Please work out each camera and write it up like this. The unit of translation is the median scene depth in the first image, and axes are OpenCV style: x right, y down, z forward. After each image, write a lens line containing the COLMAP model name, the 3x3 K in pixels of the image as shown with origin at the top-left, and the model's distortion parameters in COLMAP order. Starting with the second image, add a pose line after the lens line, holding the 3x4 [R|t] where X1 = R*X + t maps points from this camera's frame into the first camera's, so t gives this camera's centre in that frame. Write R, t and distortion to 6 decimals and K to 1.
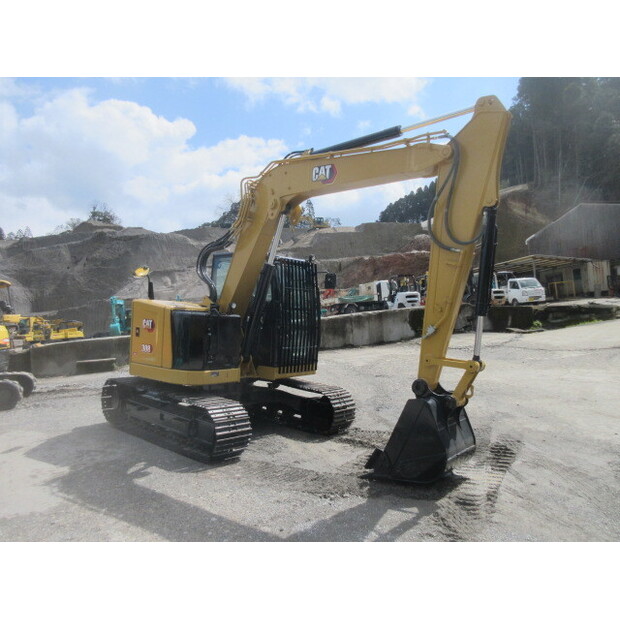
lens RADIAL K [[454.3, 0, 310.7], [0, 454.3, 307.7], [0, 0, 1]] dist [0.002851, -0.006837]
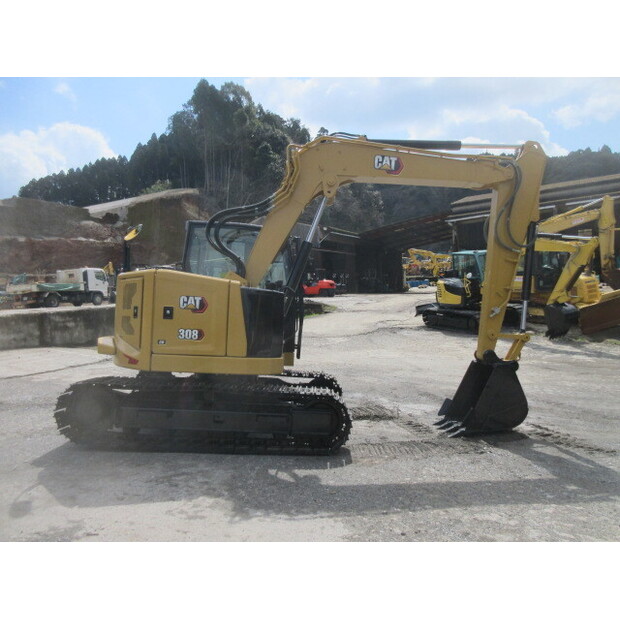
lens RADIAL K [[454.3, 0, 309.0], [0, 454.3, 311.2], [0, 0, 1]] dist [0.002851, -0.006837]
pose [[0.746728, 0.017480, 0.664900, -0.114179], [-0.029375, 0.999546, 0.006711, 0.006308], [-0.664481, -0.024543, 0.746902, 0.046579]]
